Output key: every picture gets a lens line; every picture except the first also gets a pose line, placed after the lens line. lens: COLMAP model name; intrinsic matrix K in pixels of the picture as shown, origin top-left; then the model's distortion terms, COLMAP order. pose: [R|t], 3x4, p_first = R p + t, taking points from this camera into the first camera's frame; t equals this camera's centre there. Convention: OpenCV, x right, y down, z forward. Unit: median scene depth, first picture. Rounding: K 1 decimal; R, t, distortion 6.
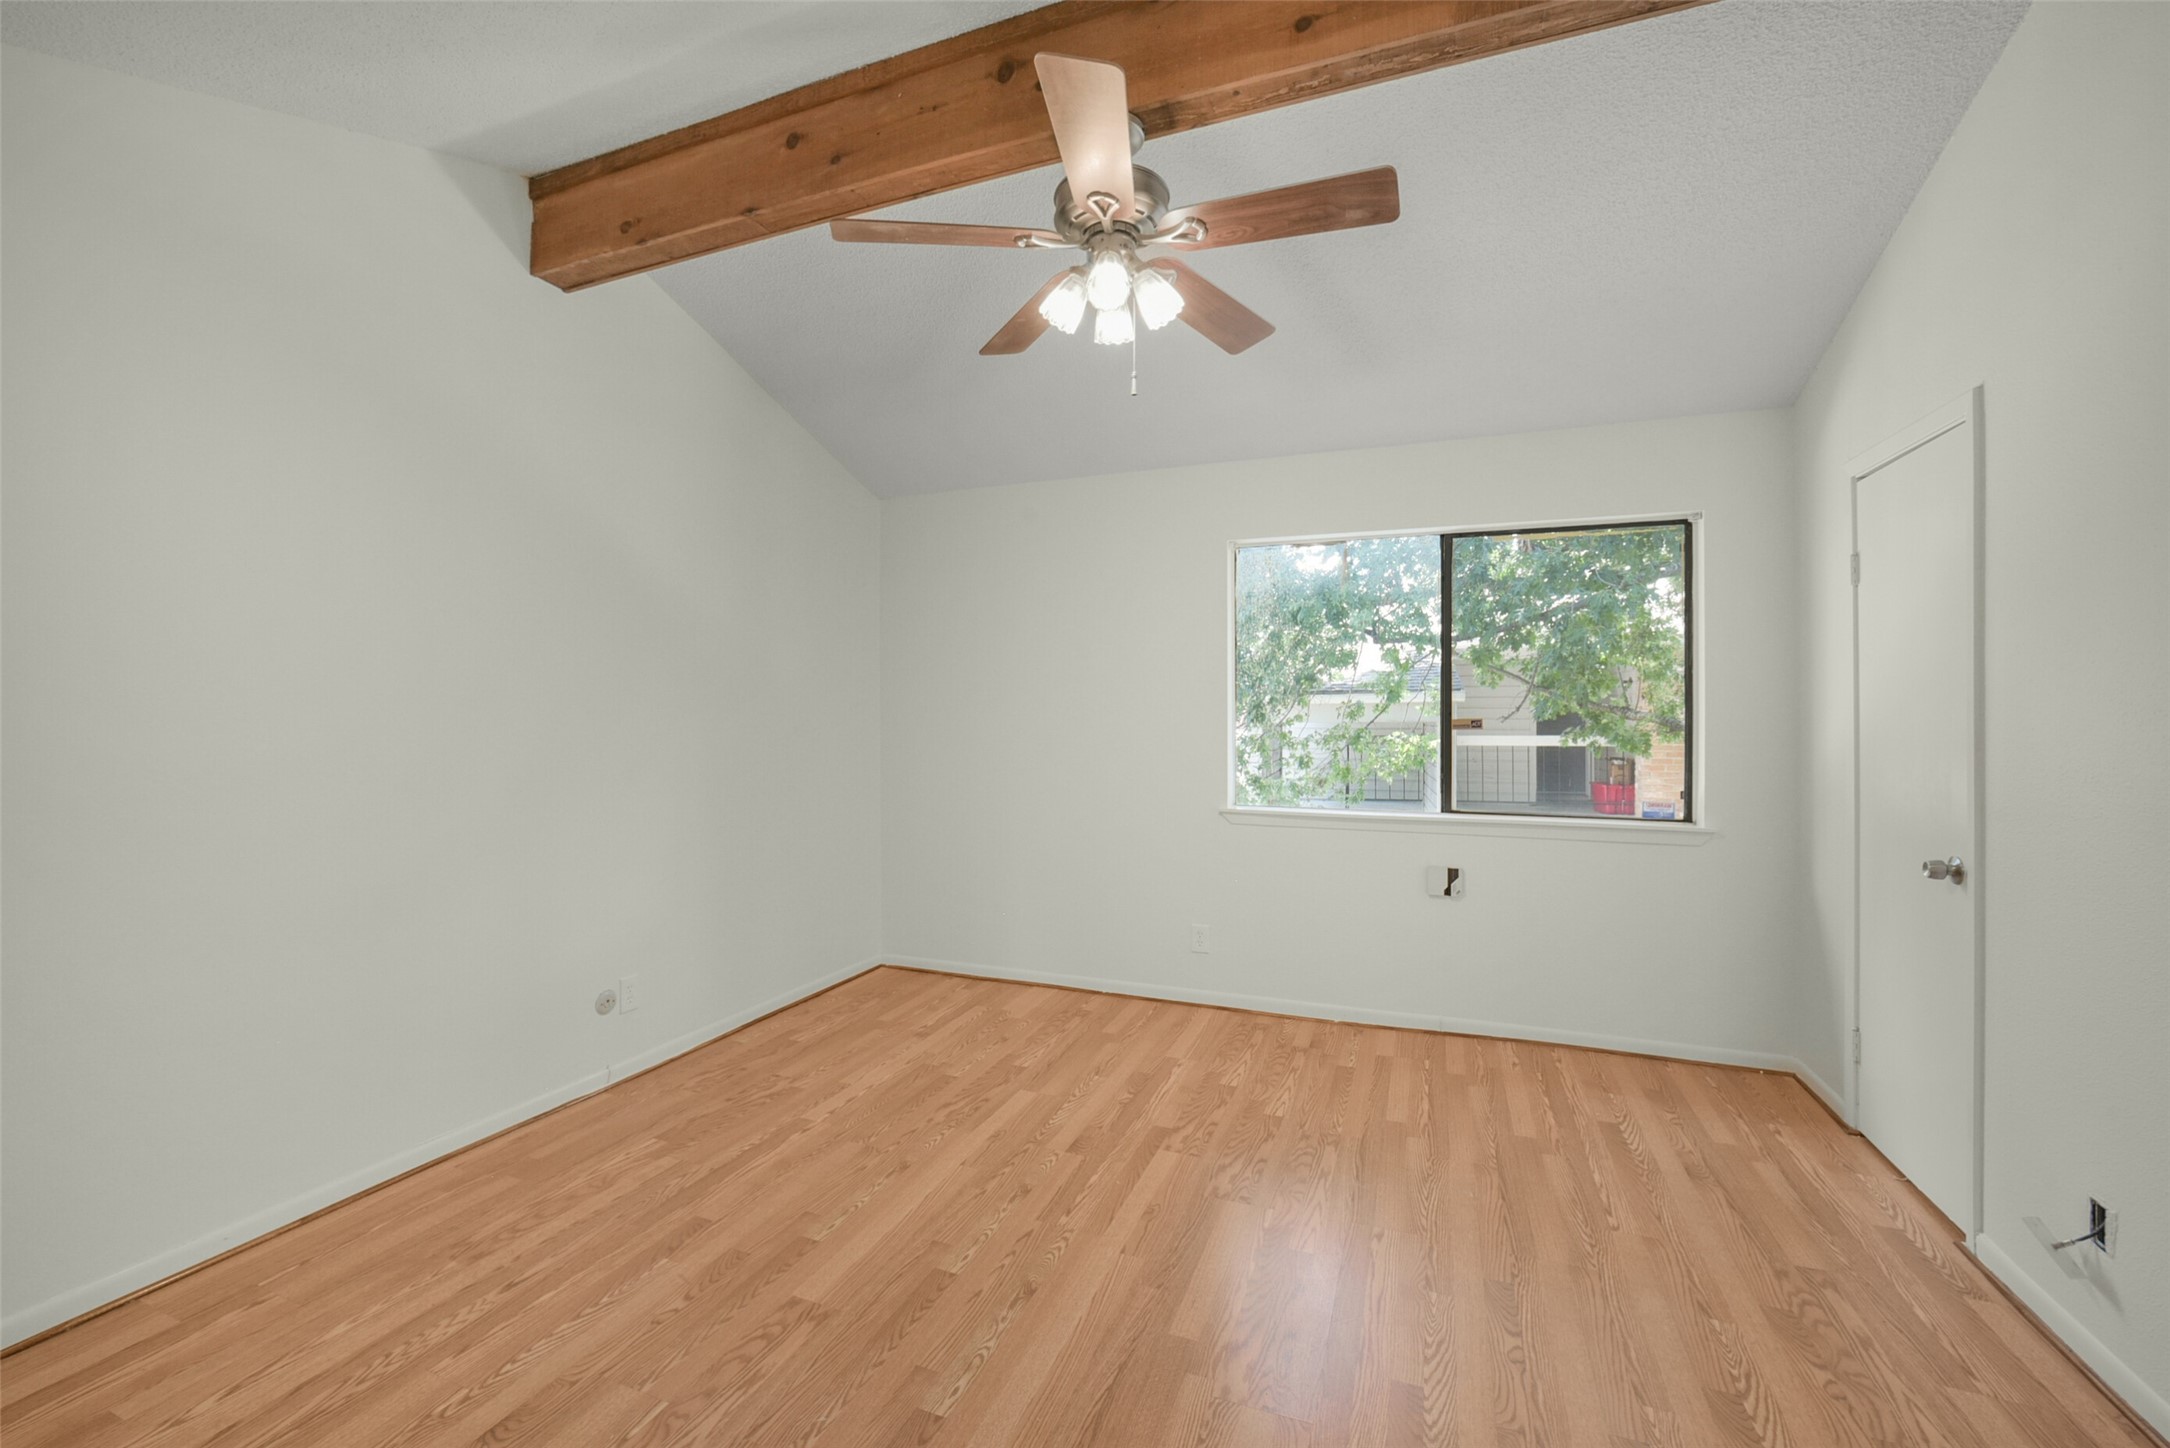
lens RADIAL K [[864.6, 0, 1081.1], [0, 864.6, 729.5], [0, 0, 1]] dist [-0.039795, 0.010817]
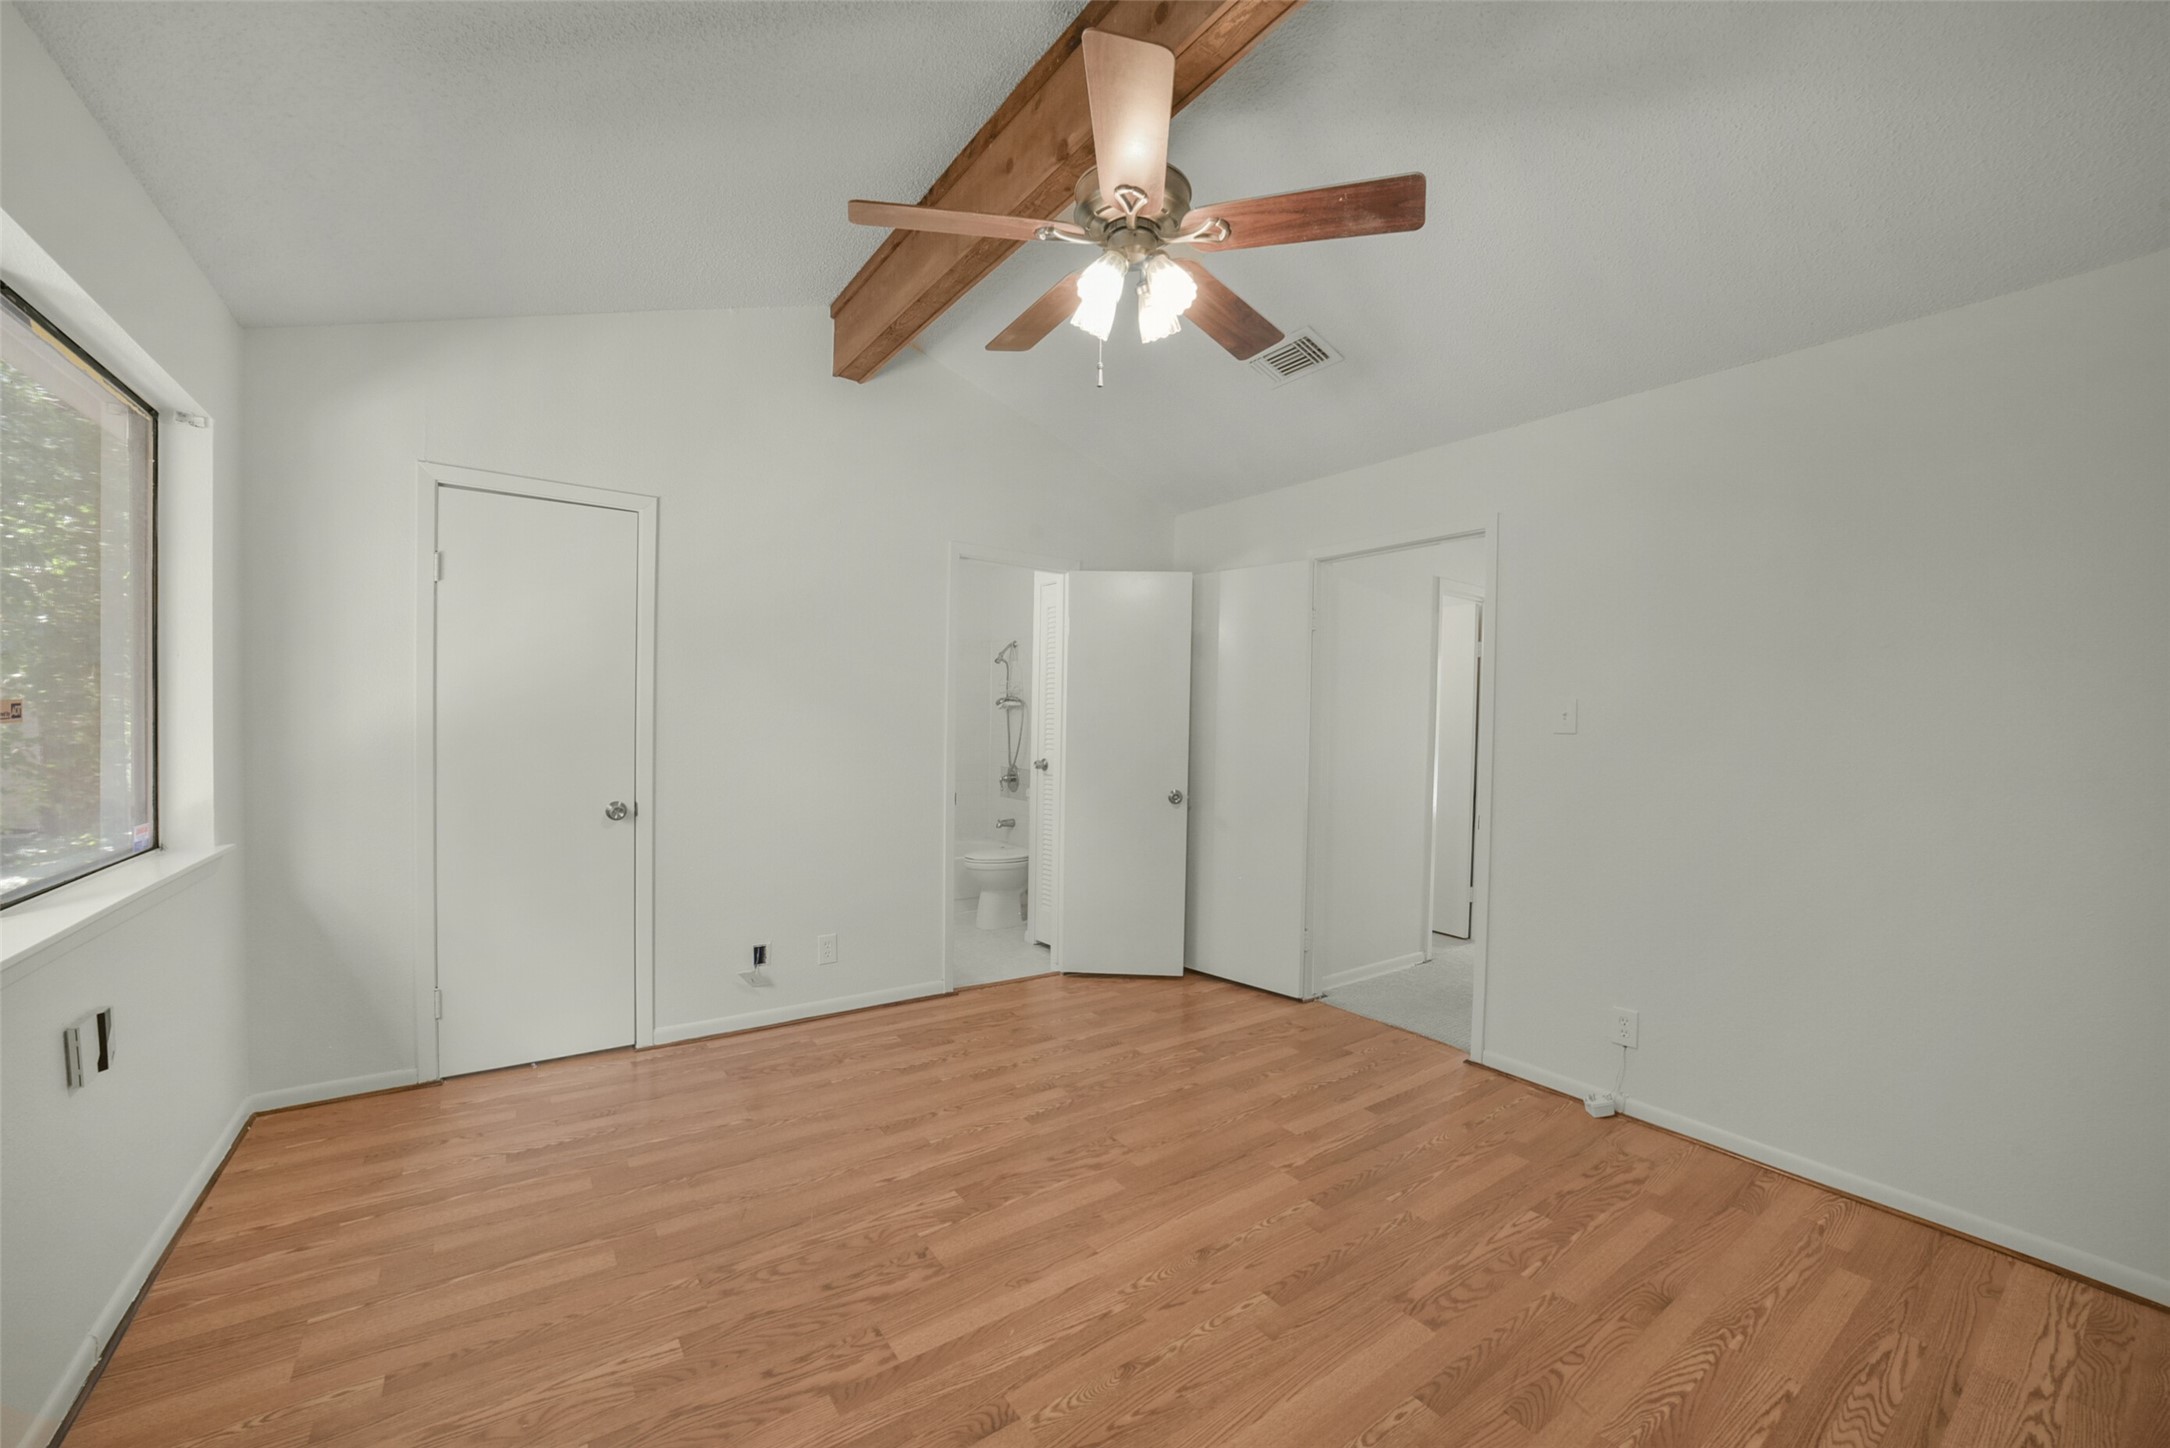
lens RADIAL K [[864.6, 0, 1081.1], [0, 864.6, 729.5], [0, 0, 1]] dist [-0.039795, 0.010817]
pose [[-0.836355, -0.025718, 0.547585, -0.437994], [-0.013462, 0.999561, 0.026384, -0.023366], [-0.548023, 0.014695, -0.836334, 1.718531]]
